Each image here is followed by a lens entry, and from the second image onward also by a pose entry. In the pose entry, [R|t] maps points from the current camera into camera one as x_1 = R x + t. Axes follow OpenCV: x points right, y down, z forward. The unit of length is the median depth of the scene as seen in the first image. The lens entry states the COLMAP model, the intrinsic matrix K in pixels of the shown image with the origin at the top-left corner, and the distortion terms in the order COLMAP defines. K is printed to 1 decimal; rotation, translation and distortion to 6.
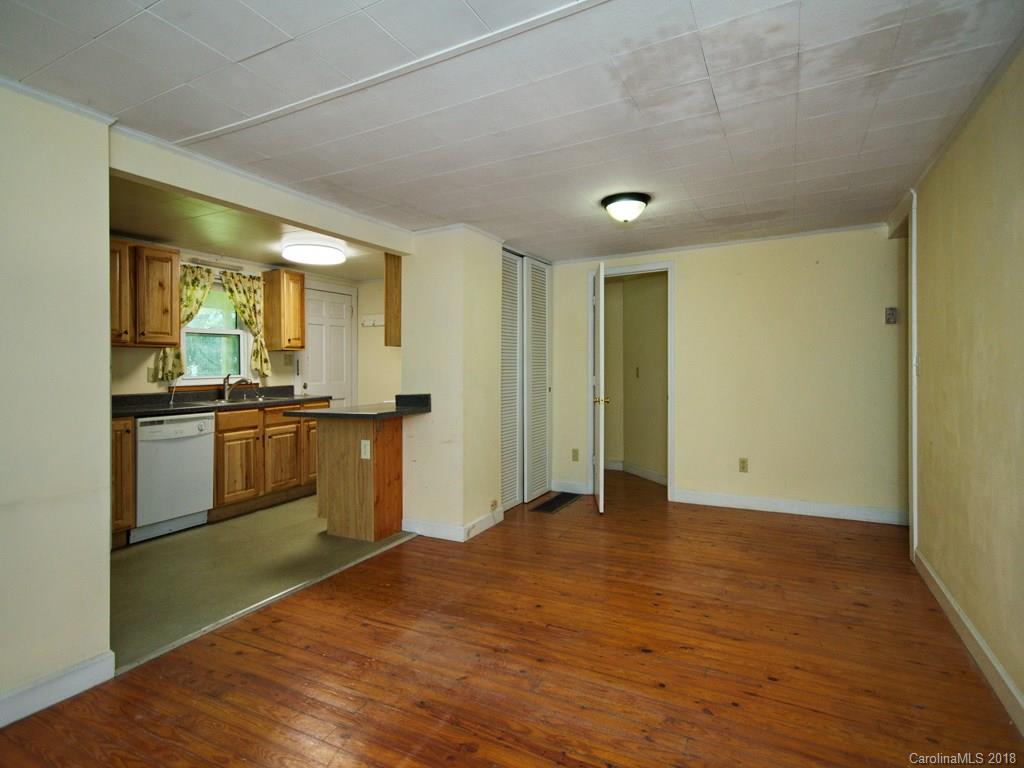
lens RADIAL K [[527.8, 0, 561.9], [0, 527.8, 369.1], [0, 0, 1]] dist [0.001568, -0.000005]
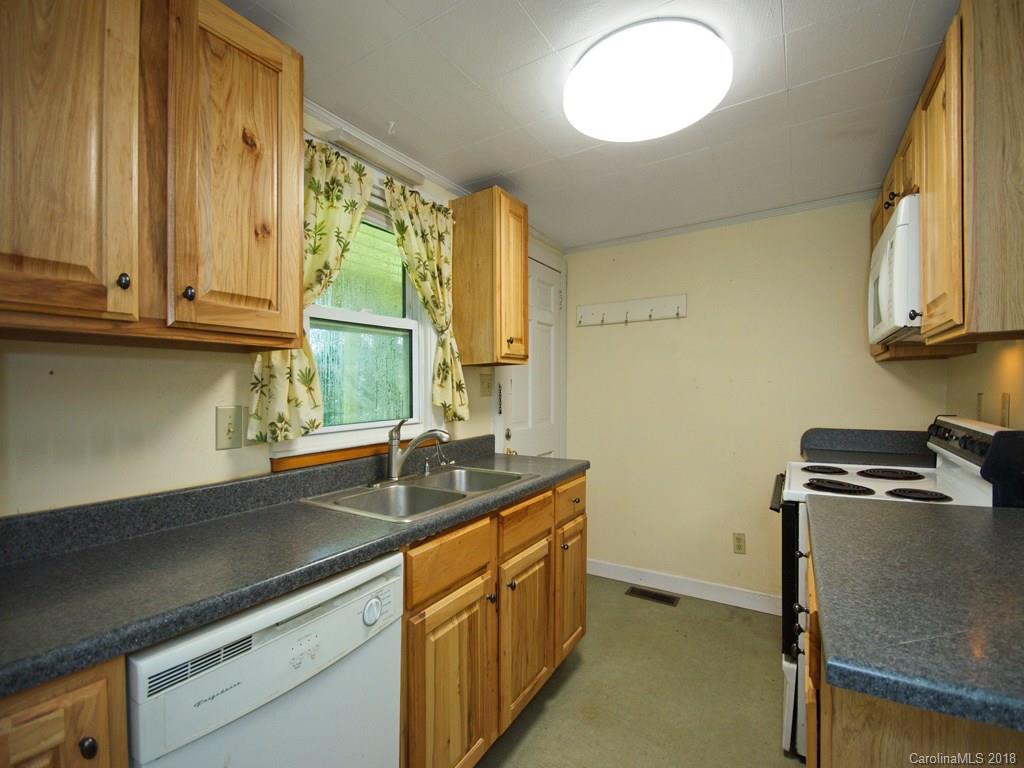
lens RADIAL K [[453.7, 0, 510.0], [0, 453.7, 385.2], [0, 0, 1]] dist [0.001969, 0.000266]
pose [[0.987354, -0.006720, -0.158389, -0.483076], [0.004477, 0.999885, -0.014516, -0.011690], [0.158468, 0.013623, 0.987270, 0.650300]]
